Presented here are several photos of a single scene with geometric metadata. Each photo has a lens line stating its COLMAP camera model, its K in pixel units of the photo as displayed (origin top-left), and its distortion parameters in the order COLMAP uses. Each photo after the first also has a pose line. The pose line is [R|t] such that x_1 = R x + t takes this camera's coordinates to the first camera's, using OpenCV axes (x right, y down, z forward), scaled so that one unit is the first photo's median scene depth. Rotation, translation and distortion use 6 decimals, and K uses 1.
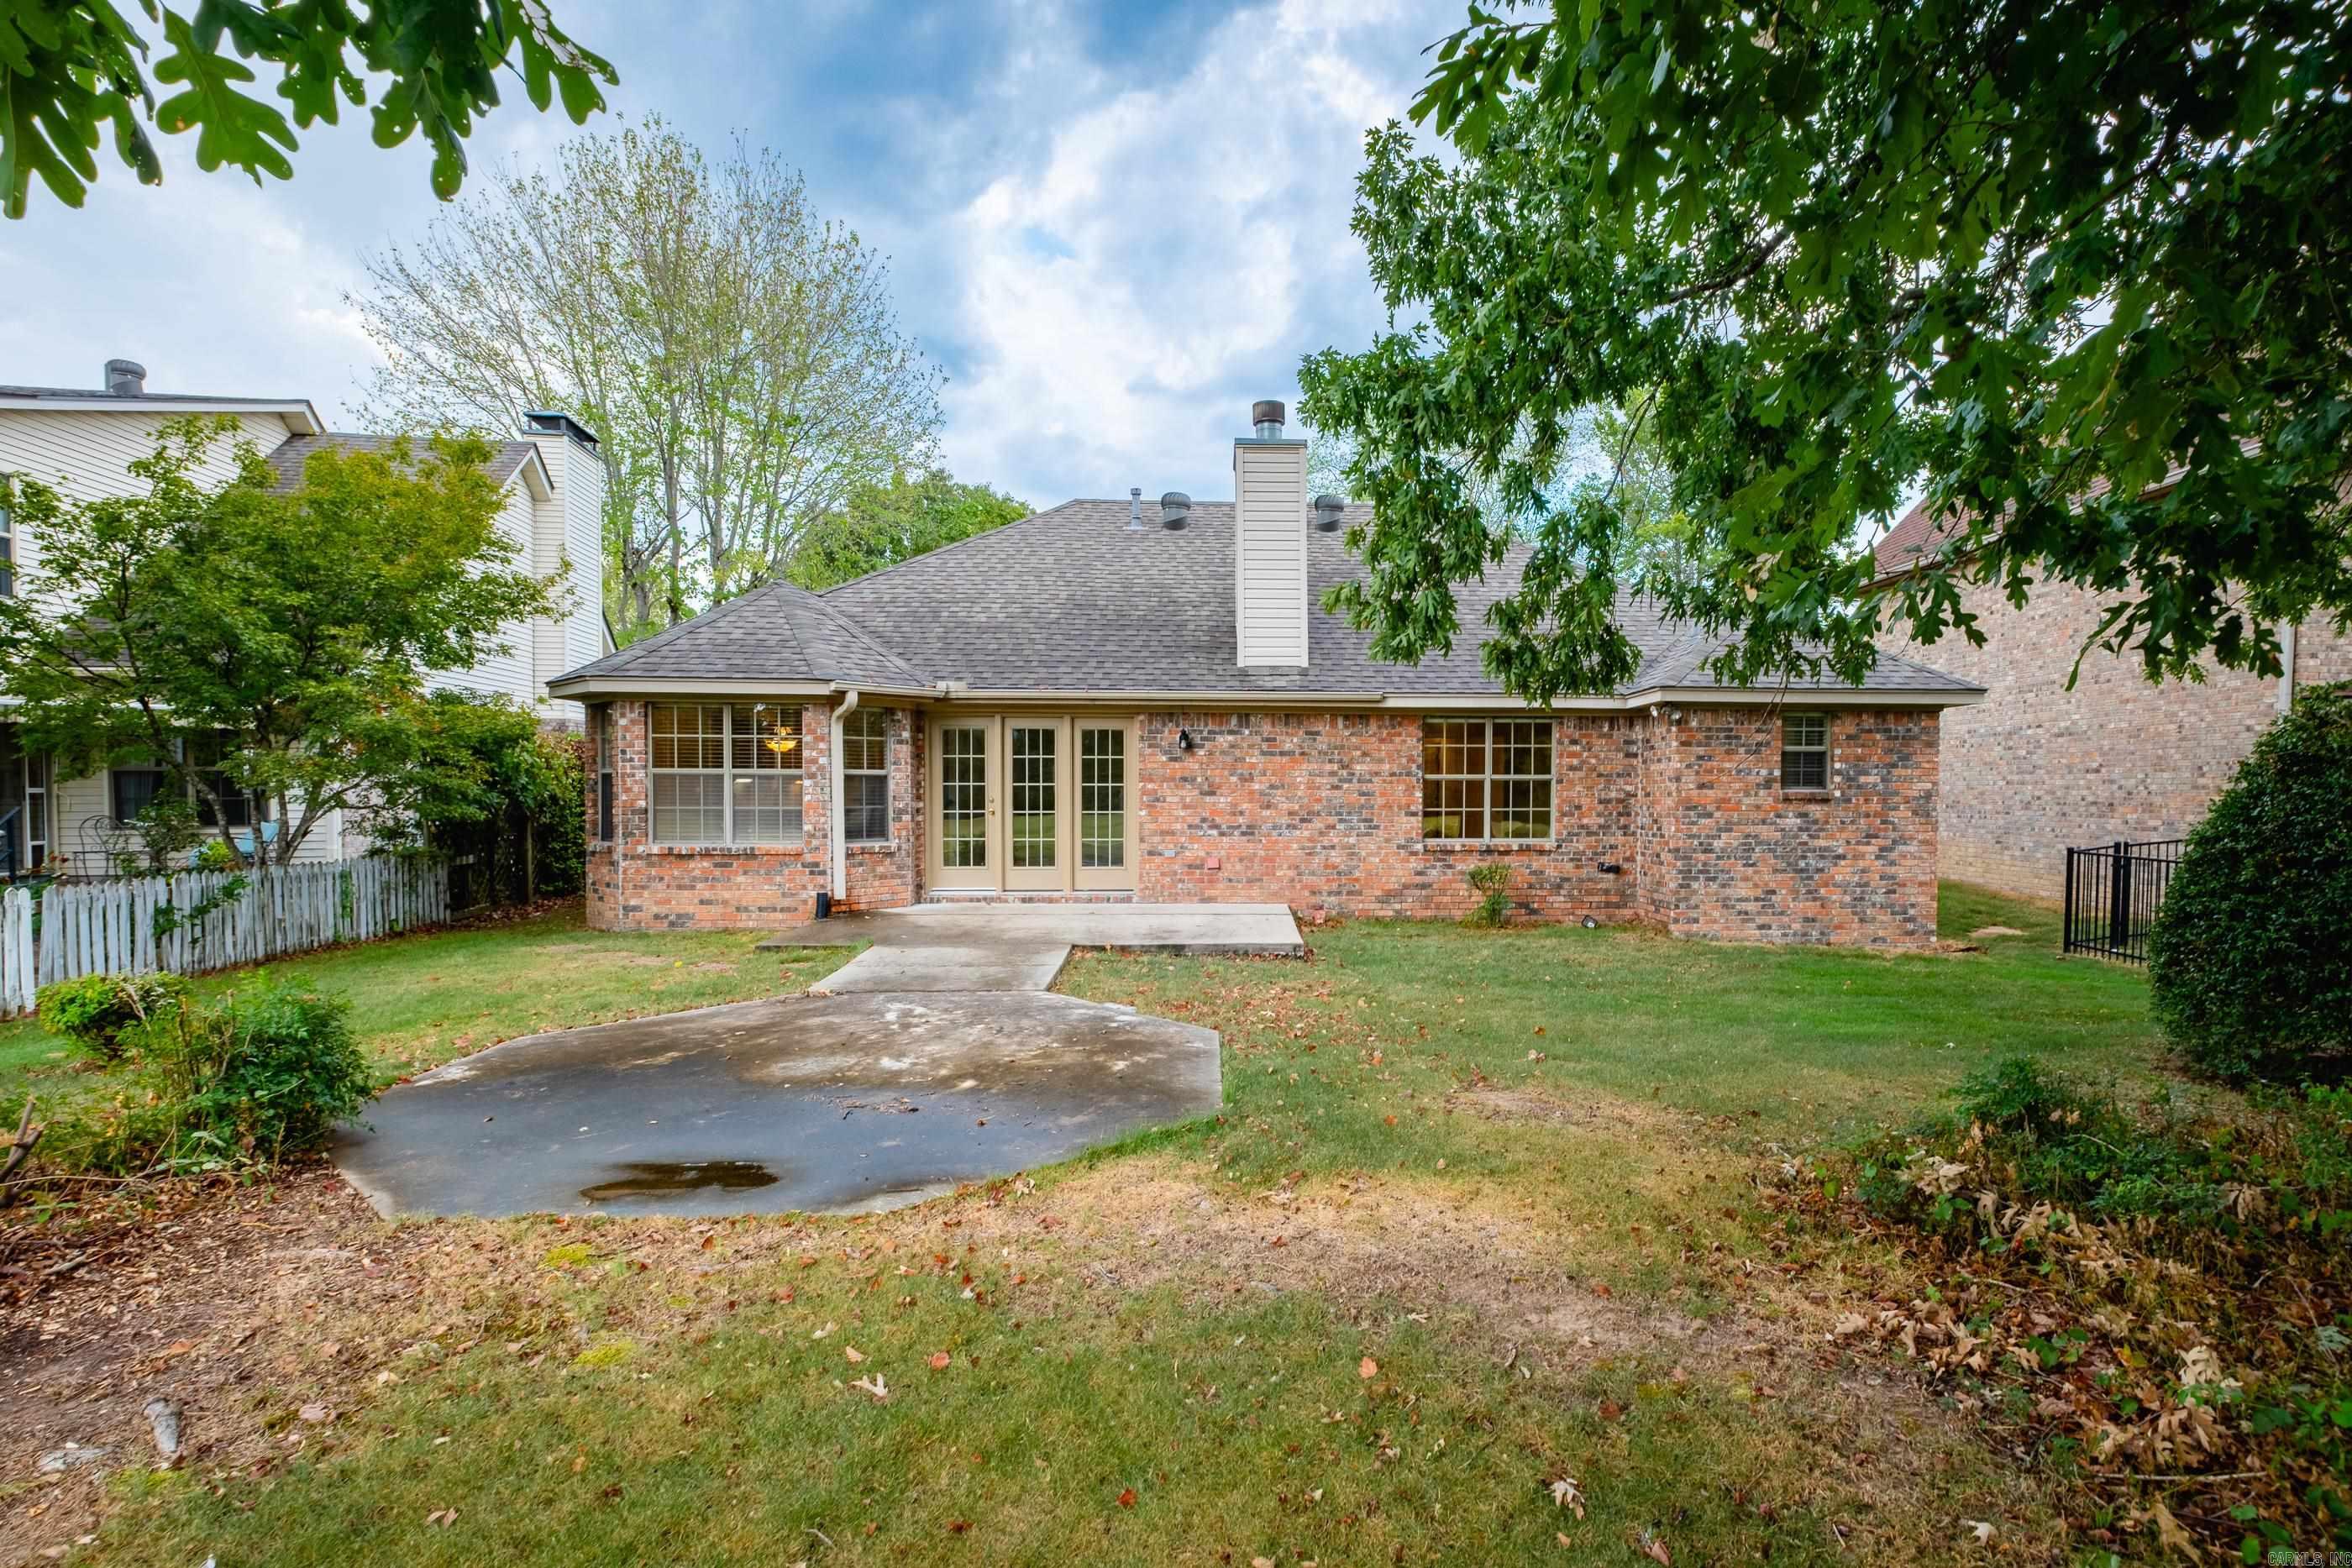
lens RADIAL K [[1265.3, 0, 1168.2], [0, 1265.3, 935.1], [0, 0, 1]] dist [0.002549, 0.000125]
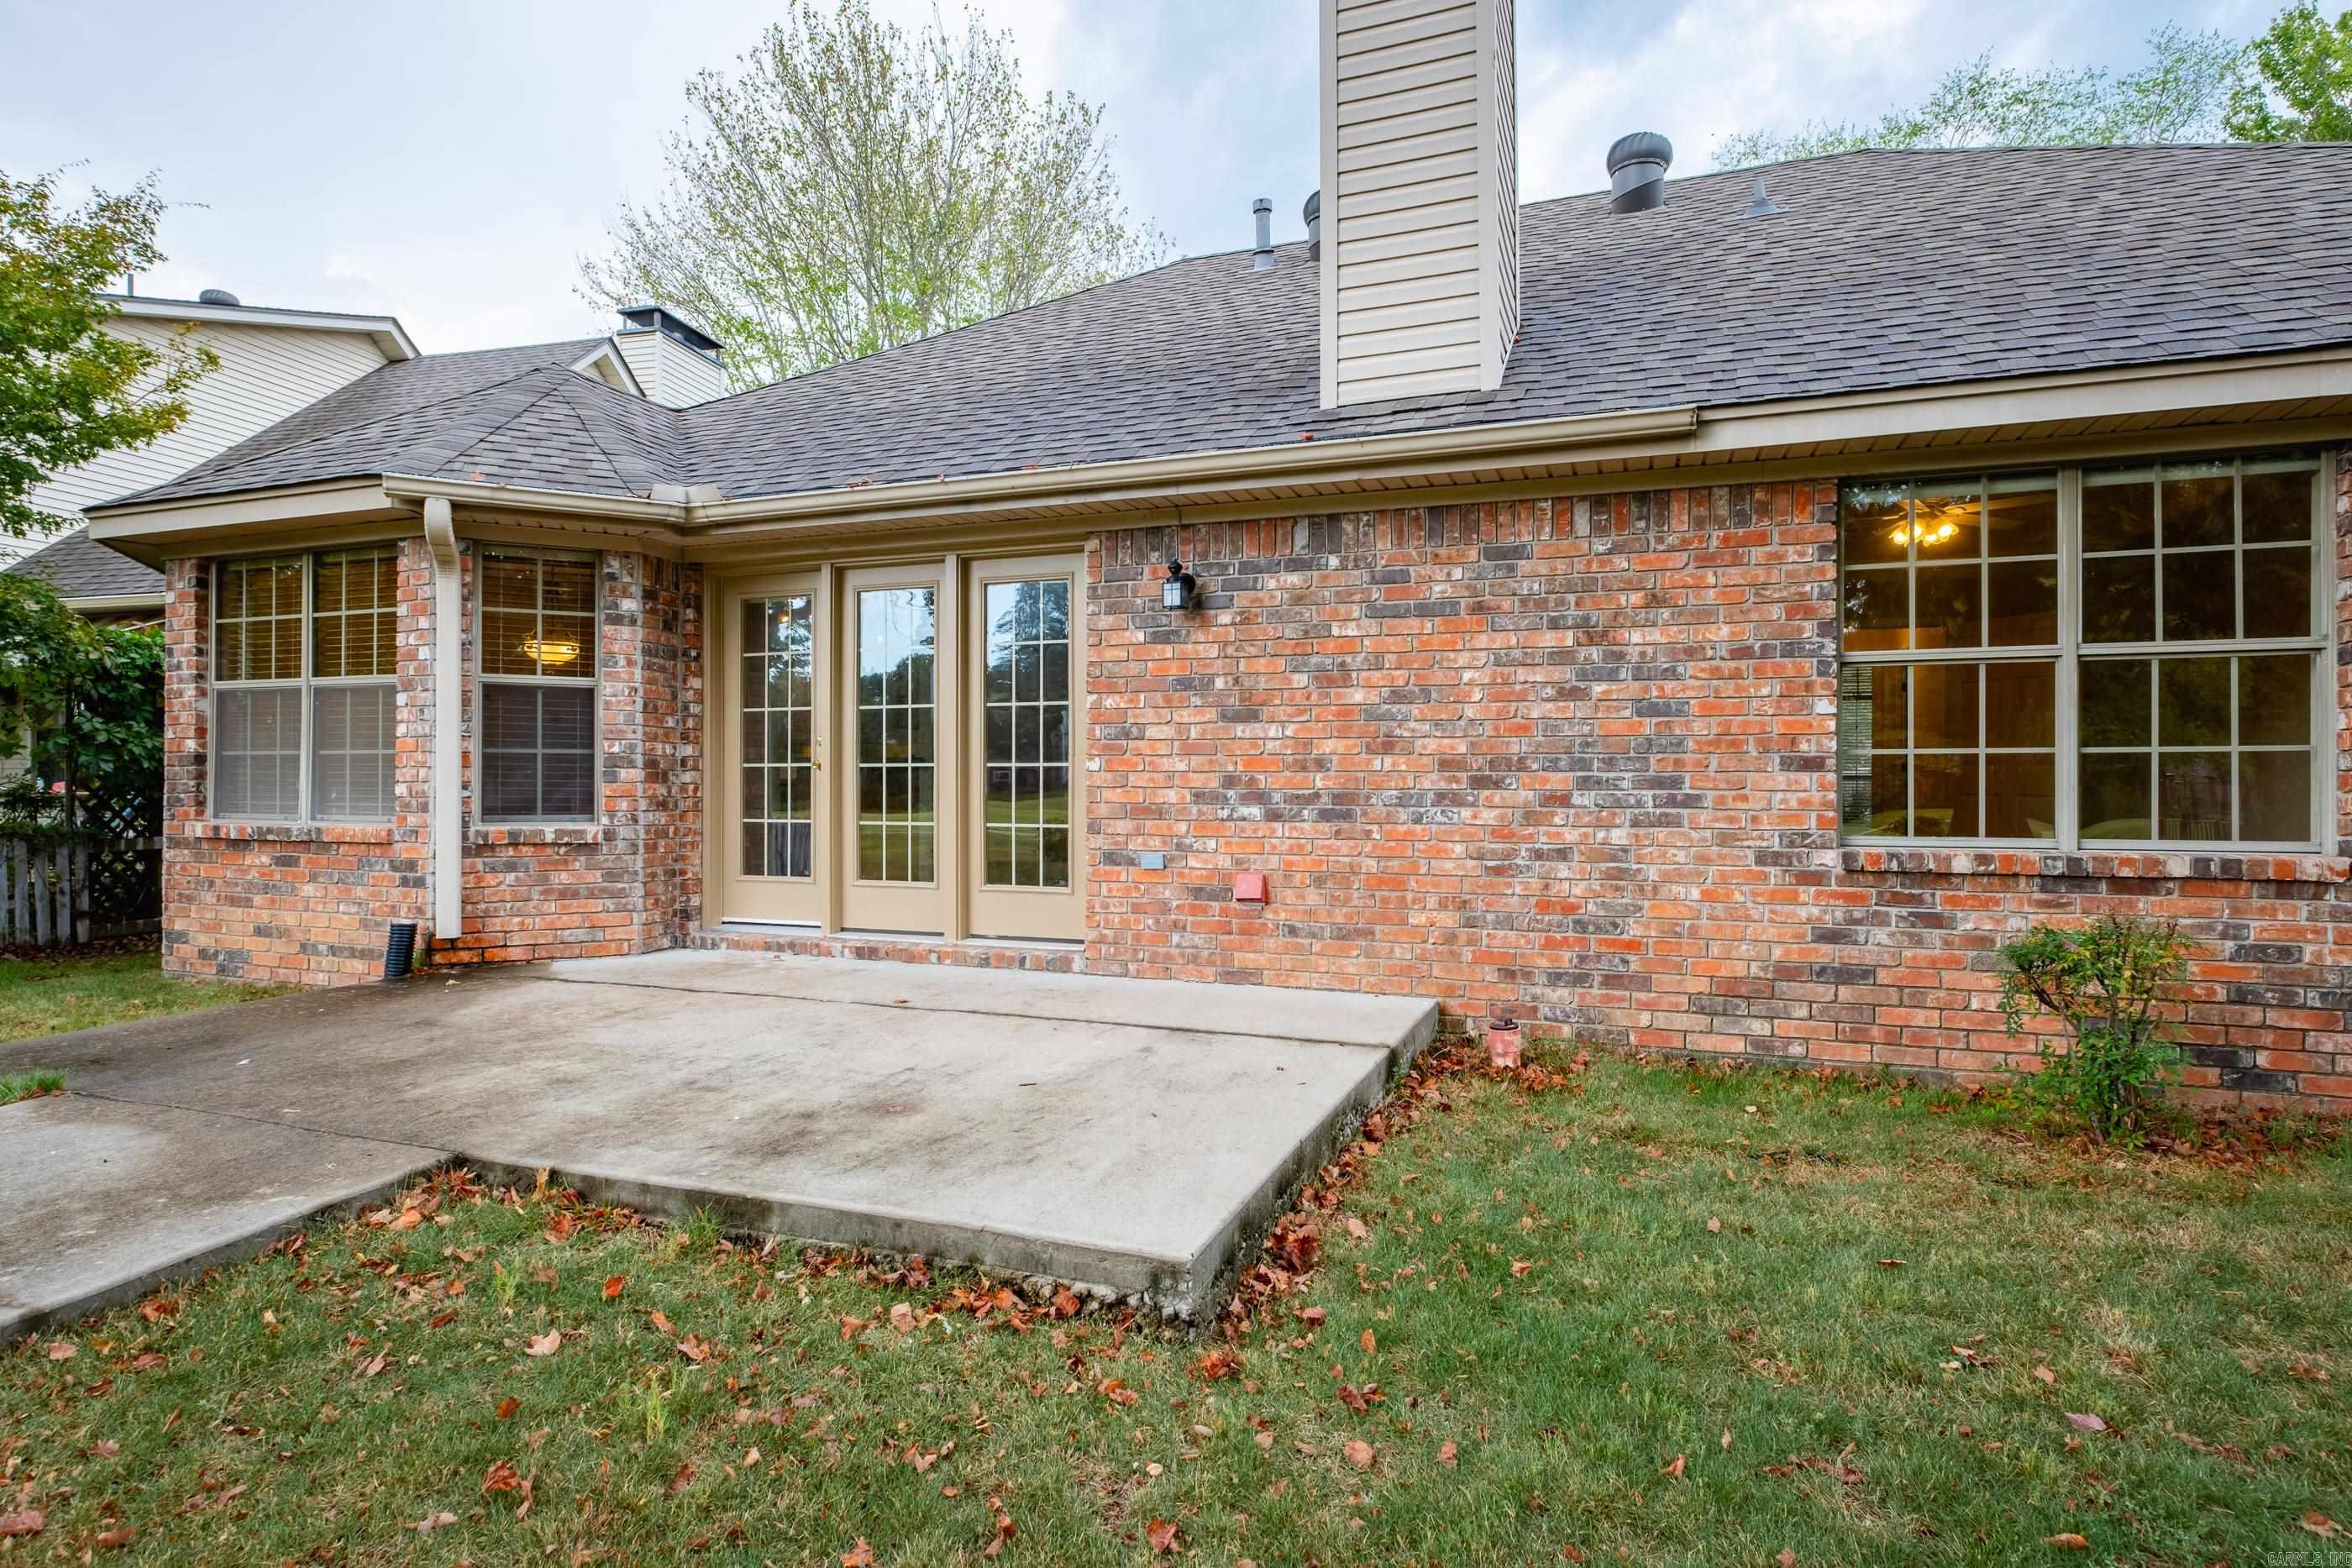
lens RADIAL K [[1135.9, 0, 1177.3], [0, 1135.9, 815.7], [0, 0, 1]] dist [-0.000621, -0.000610]
pose [[0.931463, 0.010646, -0.363680, 0.147918], [-0.045882, 0.995029, -0.088387, -0.046864], [0.360931, 0.099016, 0.927321, 0.659914]]
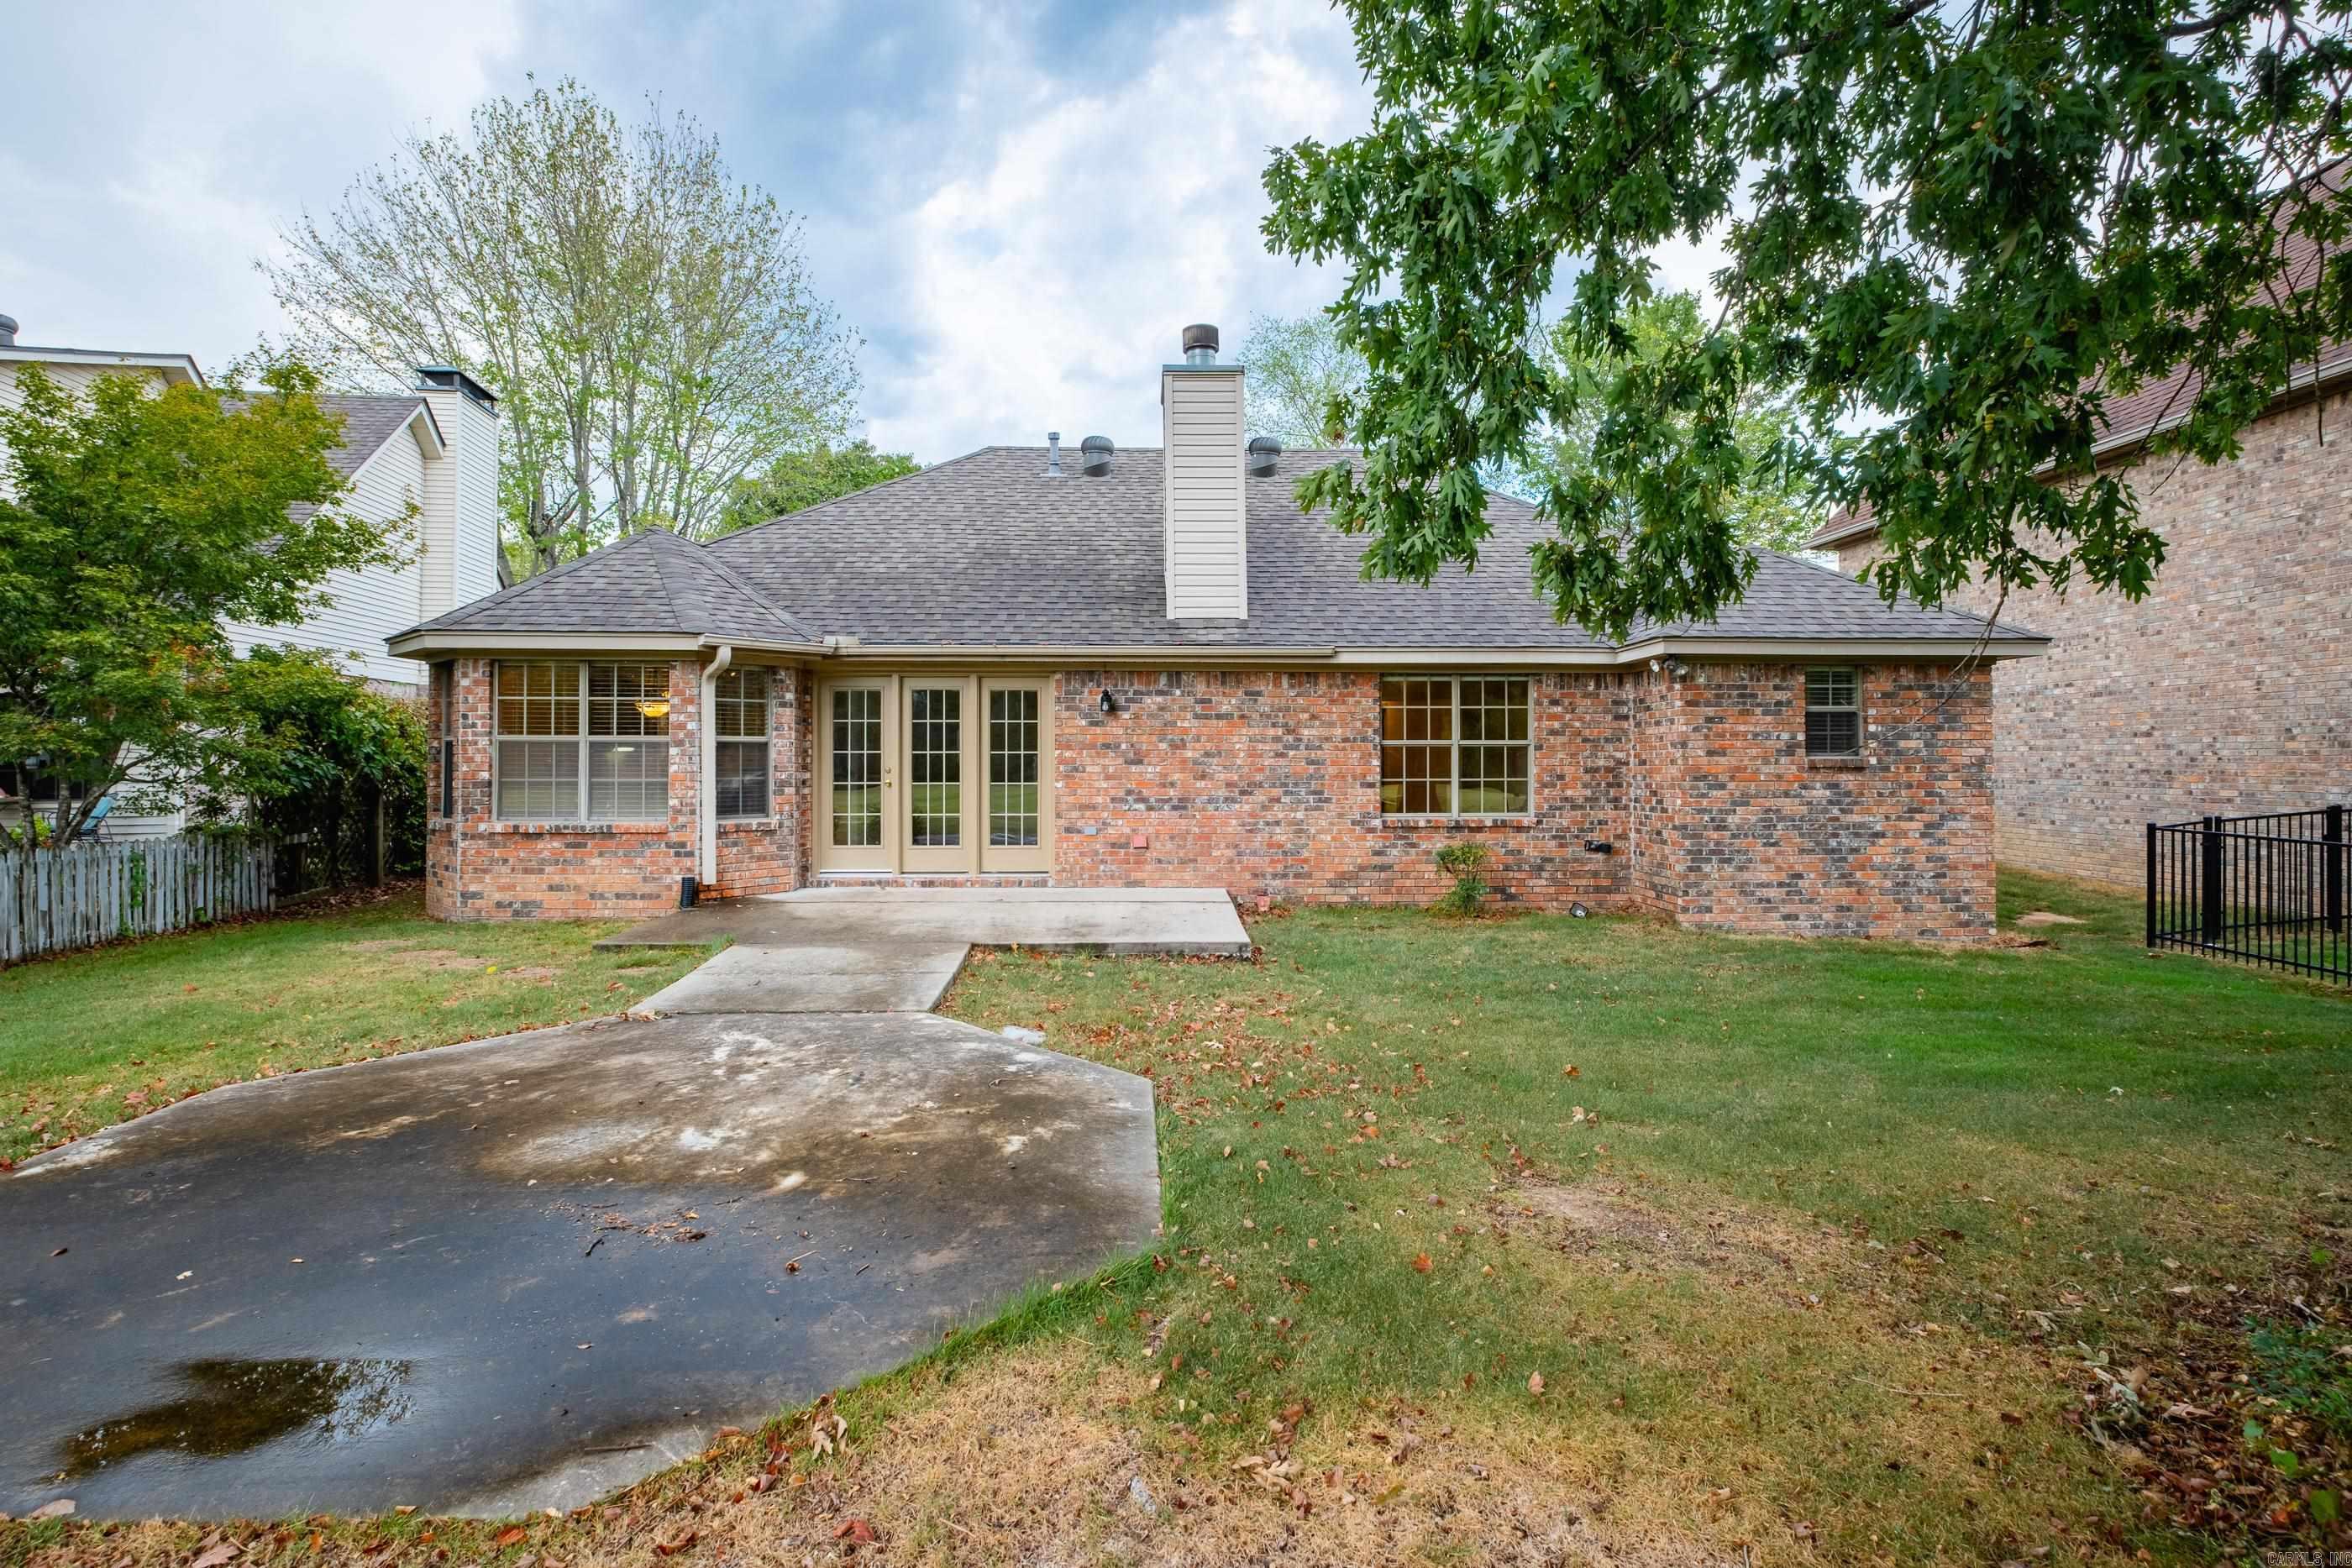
lens RADIAL K [[1208.8, 0, 1064.6], [0, 1208.8, 819.5], [0, 0, 1]] dist [0.002593, -0.000201]
pose [[0.999714, -0.001118, -0.023882, 0.003470], [-0.000415, 0.997944, -0.064098, -0.018867], [0.023905, 0.064090, 0.997658, 0.168422]]
